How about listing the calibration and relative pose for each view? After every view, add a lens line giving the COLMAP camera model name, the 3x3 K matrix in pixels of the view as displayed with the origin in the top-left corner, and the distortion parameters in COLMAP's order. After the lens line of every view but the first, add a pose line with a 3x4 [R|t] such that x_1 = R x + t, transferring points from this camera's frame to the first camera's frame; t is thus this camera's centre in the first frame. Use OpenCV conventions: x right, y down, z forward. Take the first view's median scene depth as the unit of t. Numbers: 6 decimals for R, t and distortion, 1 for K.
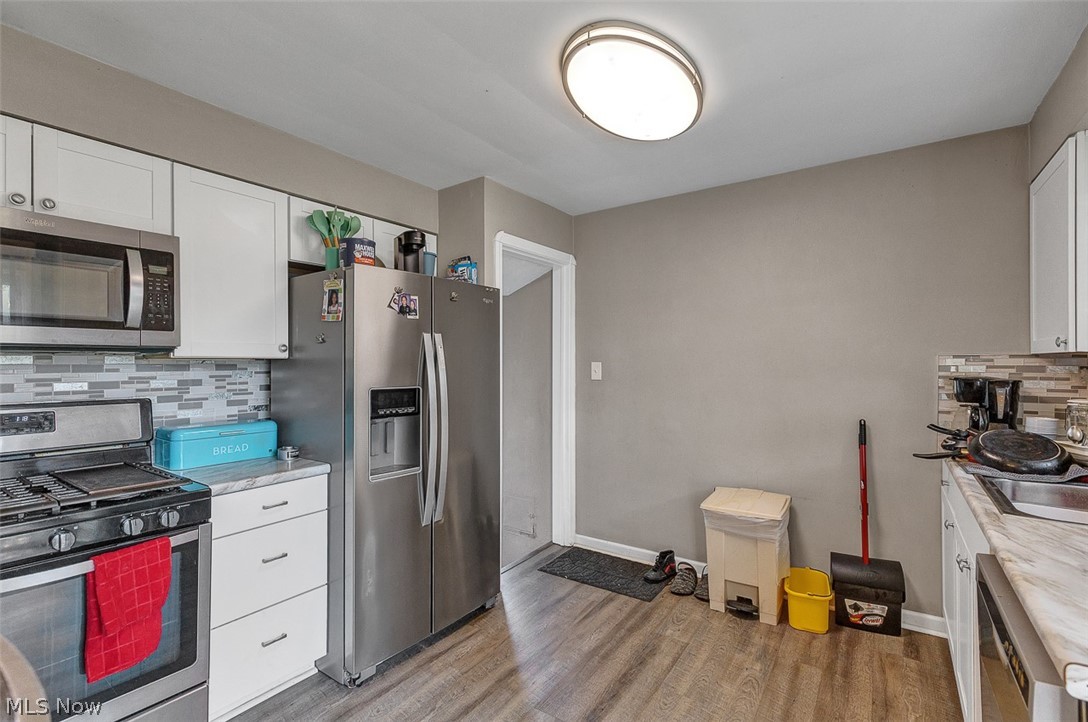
lens RADIAL K [[497.4, 0, 544.0], [0, 497.4, 361.0], [0, 0, 1]] dist [-0.002035, -0.000376]
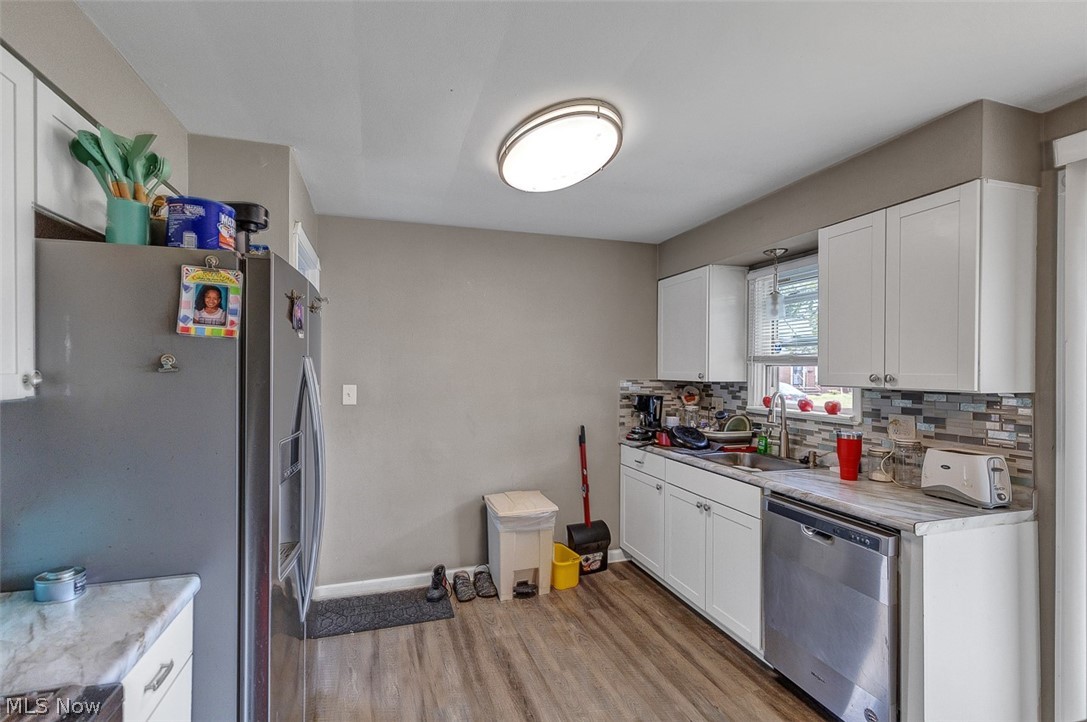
lens RADIAL K [[486.8, 0, 539.8], [0, 486.8, 370.1], [0, 0, 1]] dist [-0.001387, -0.000170]
pose [[0.607476, 0.007465, 0.794303, -0.564993], [-0.008877, 0.999957, -0.002608, -0.036641], [-0.794289, -0.005466, 0.607516, 0.278240]]
